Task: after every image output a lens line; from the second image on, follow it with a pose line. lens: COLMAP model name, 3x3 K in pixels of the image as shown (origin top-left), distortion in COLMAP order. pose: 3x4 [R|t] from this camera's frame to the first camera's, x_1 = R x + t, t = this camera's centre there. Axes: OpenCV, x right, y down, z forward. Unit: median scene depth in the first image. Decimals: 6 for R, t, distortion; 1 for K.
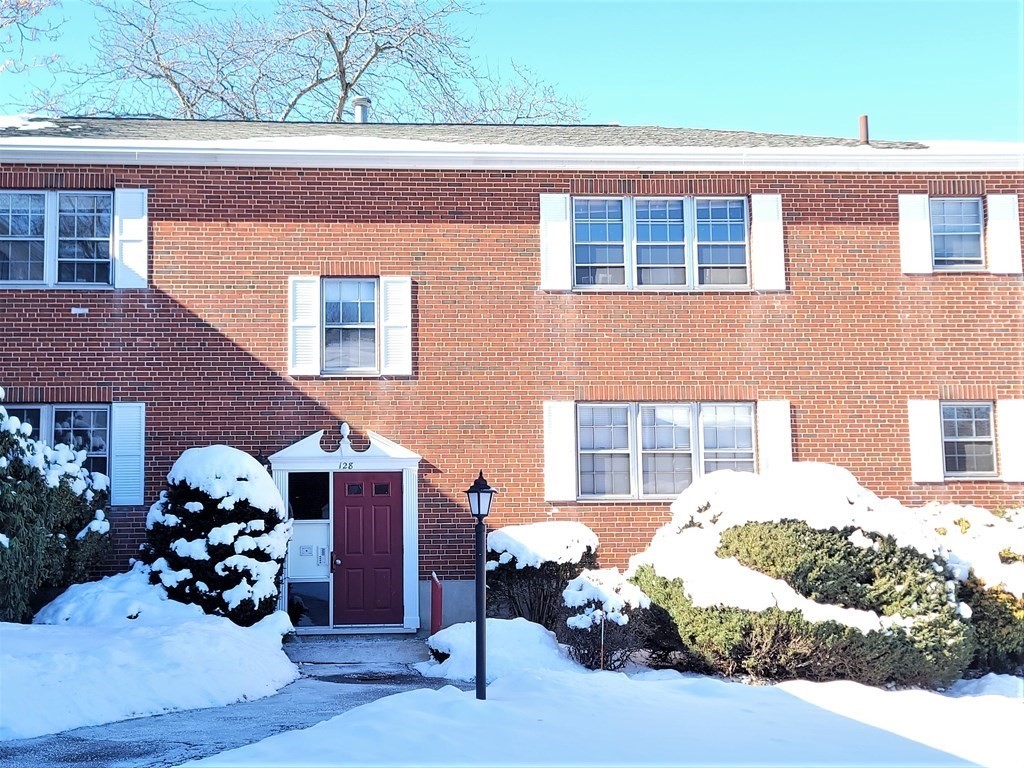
lens RADIAL K [[1264.5, 0, 512.0], [0, 1264.5, 384.0], [0, 0, 1]] dist [0.054993, 0.000415]
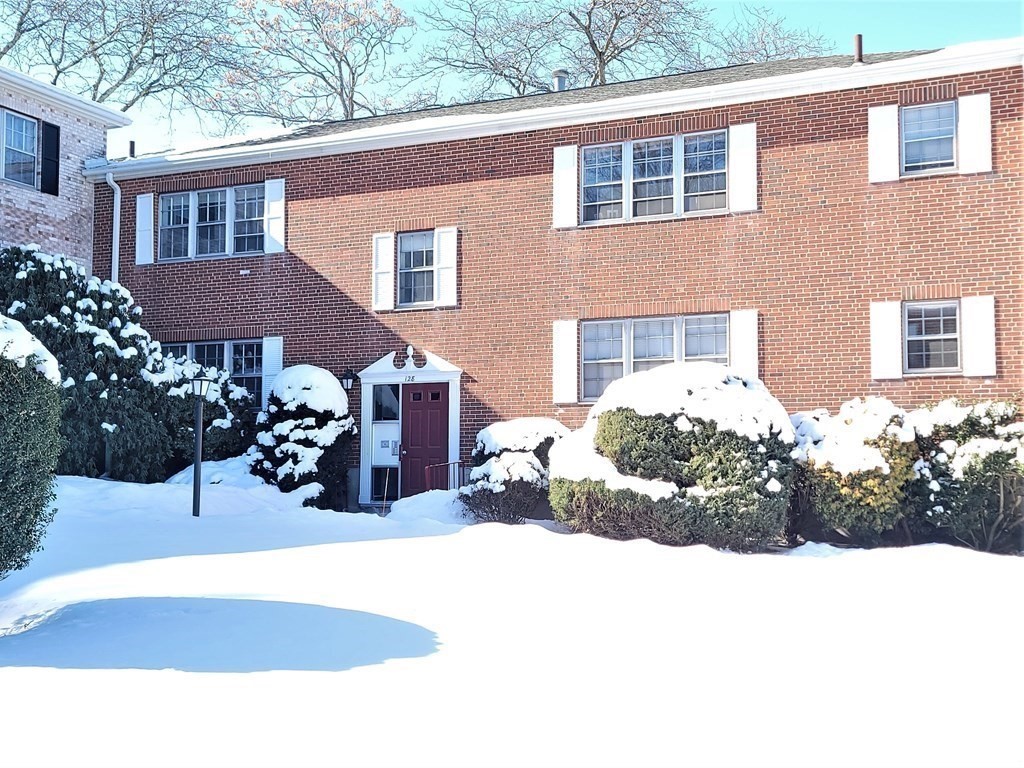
lens RADIAL K [[1264.5, 0, 512.0], [0, 1264.5, 384.0], [0, 0, 1]] dist [0.054993, 0.000415]
pose [[0.880475, -0.026111, -0.473373, 0.553036], [0.047380, 0.998330, 0.033058, 0.031314], [0.471719, -0.051535, 0.880242, -0.082992]]
